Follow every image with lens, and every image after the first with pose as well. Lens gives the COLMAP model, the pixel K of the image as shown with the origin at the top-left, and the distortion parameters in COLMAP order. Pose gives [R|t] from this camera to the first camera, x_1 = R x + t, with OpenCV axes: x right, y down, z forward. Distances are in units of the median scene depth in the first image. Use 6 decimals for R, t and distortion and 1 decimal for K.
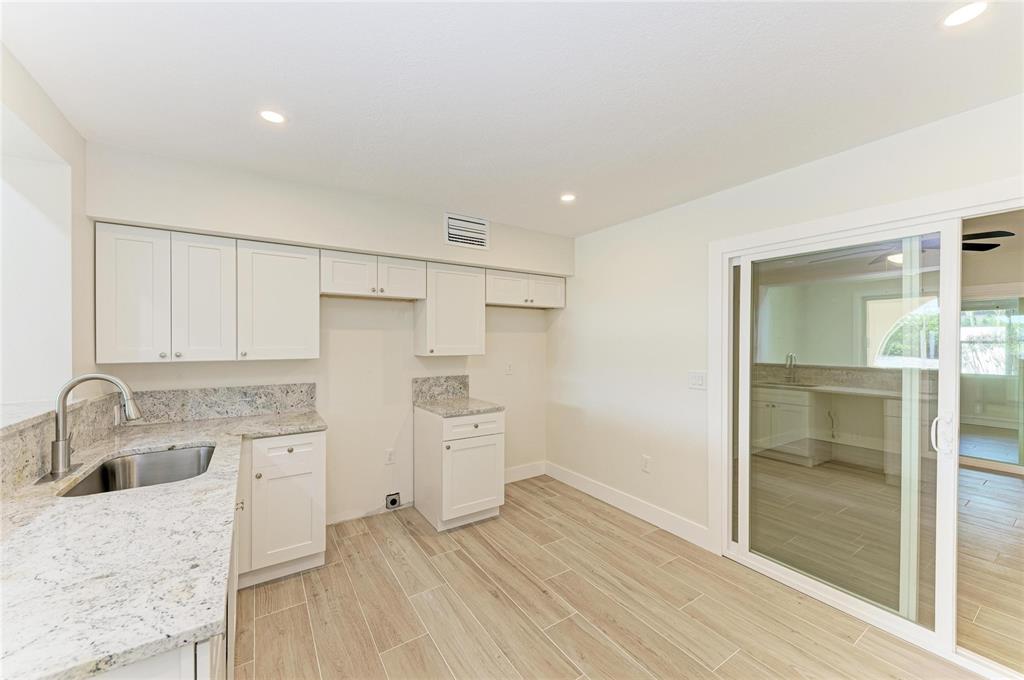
lens RADIAL K [[386.9, 0, 512.0], [0, 386.9, 340.0], [0, 0, 1]] dist [0.012435, -0.000179]
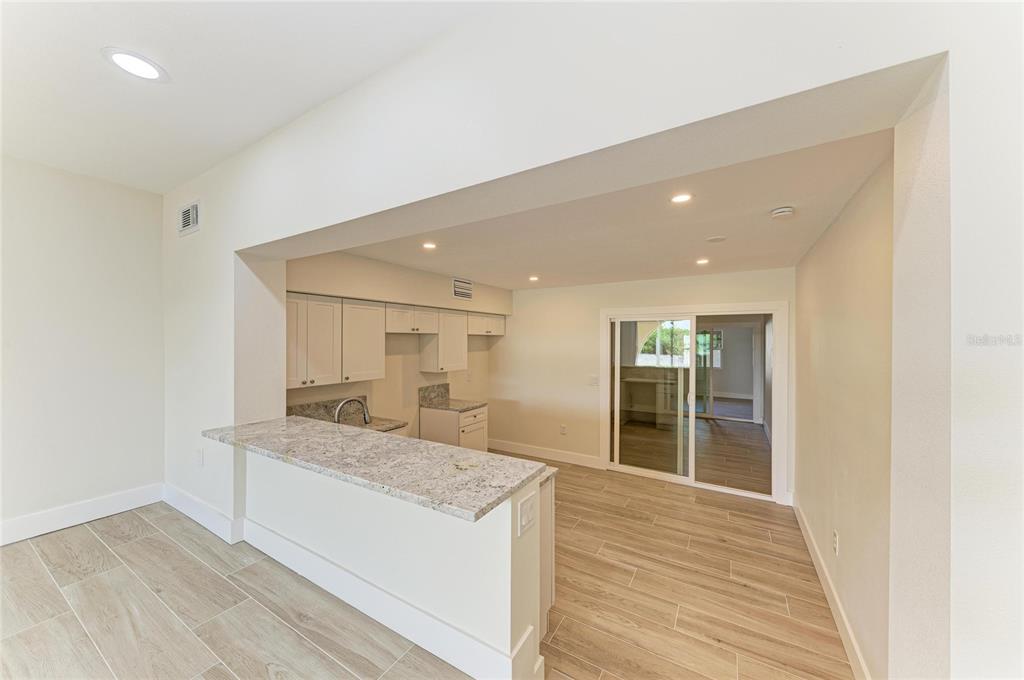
lens RADIAL K [[360.9, 0, 509.9], [0, 360.9, 340.6], [0, 0, 1]] dist [0.017421, -0.000079]
pose [[0.905638, -0.001643, 0.424047, -0.606974], [0.001000, 0.999998, 0.001737, -0.089339], [-0.424049, -0.001149, 0.905638, -0.397697]]
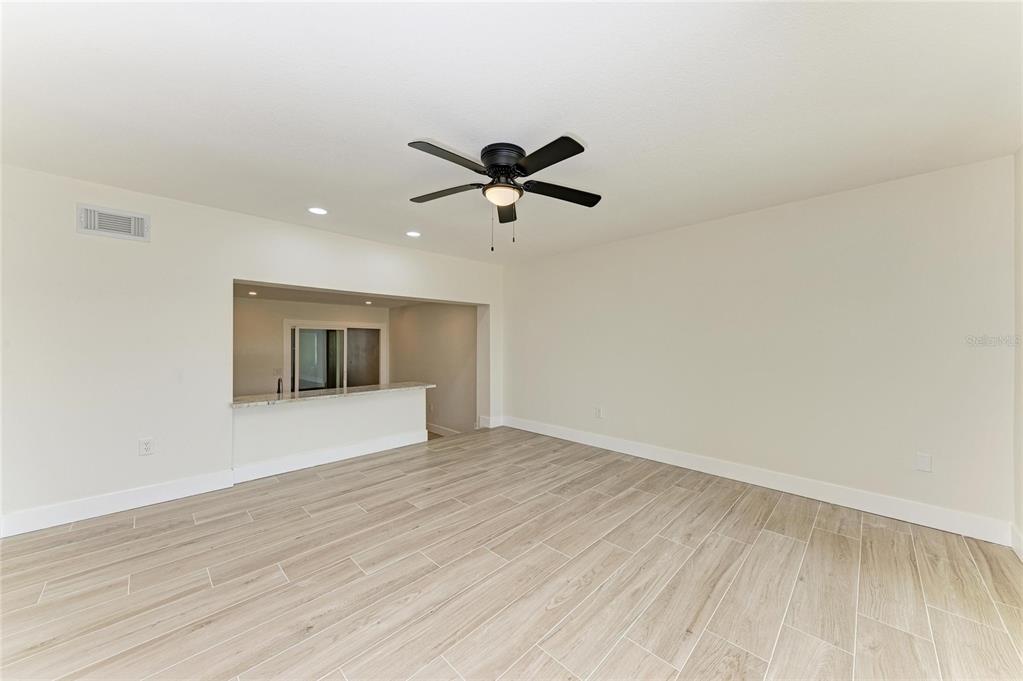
lens RADIAL K [[374.7, 0, 509.7], [0, 374.7, 341.2], [0, 0, 1]] dist [0.019309, -0.005247]
pose [[-0.216842, 0.003119, 0.976202, -2.242234], [-0.002033, 0.999991, -0.003647, -0.085488], [-0.976205, -0.002776, -0.216833, 0.038894]]
